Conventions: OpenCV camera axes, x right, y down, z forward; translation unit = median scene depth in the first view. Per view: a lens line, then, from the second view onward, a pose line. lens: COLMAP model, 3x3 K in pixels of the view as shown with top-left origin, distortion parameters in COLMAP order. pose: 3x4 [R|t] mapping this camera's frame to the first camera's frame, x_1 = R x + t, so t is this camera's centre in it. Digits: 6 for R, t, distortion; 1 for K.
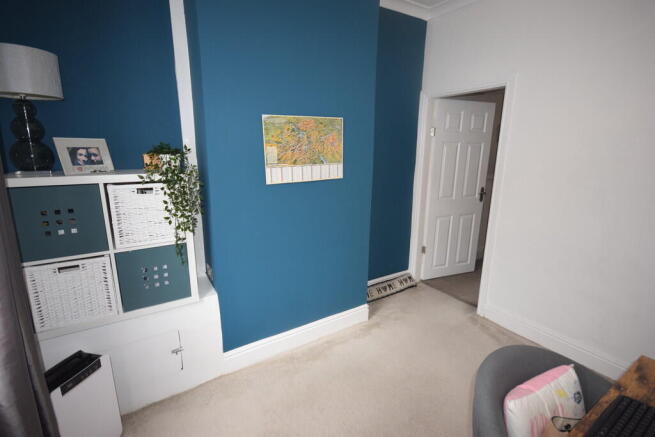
lens RADIAL K [[312.5, 0, 327.5], [0, 312.5, 218.5], [0, 0, 1]] dist [0.000990, 0.000456]
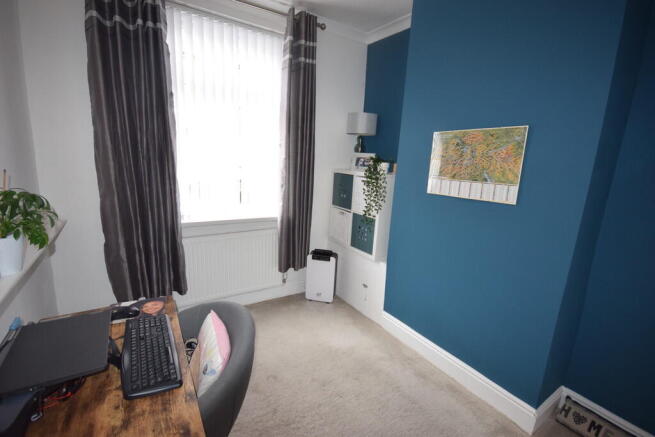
lens RADIAL K [[297.5, 0, 328.0], [0, 297.5, 214.8], [0, 0, 1]] dist [-0.003277, -0.000743]
pose [[-0.008938, 0.191046, -0.981540, 0.836746], [-0.267351, 0.945390, 0.186444, -0.132049], [0.963558, 0.264082, 0.042626, 0.598137]]
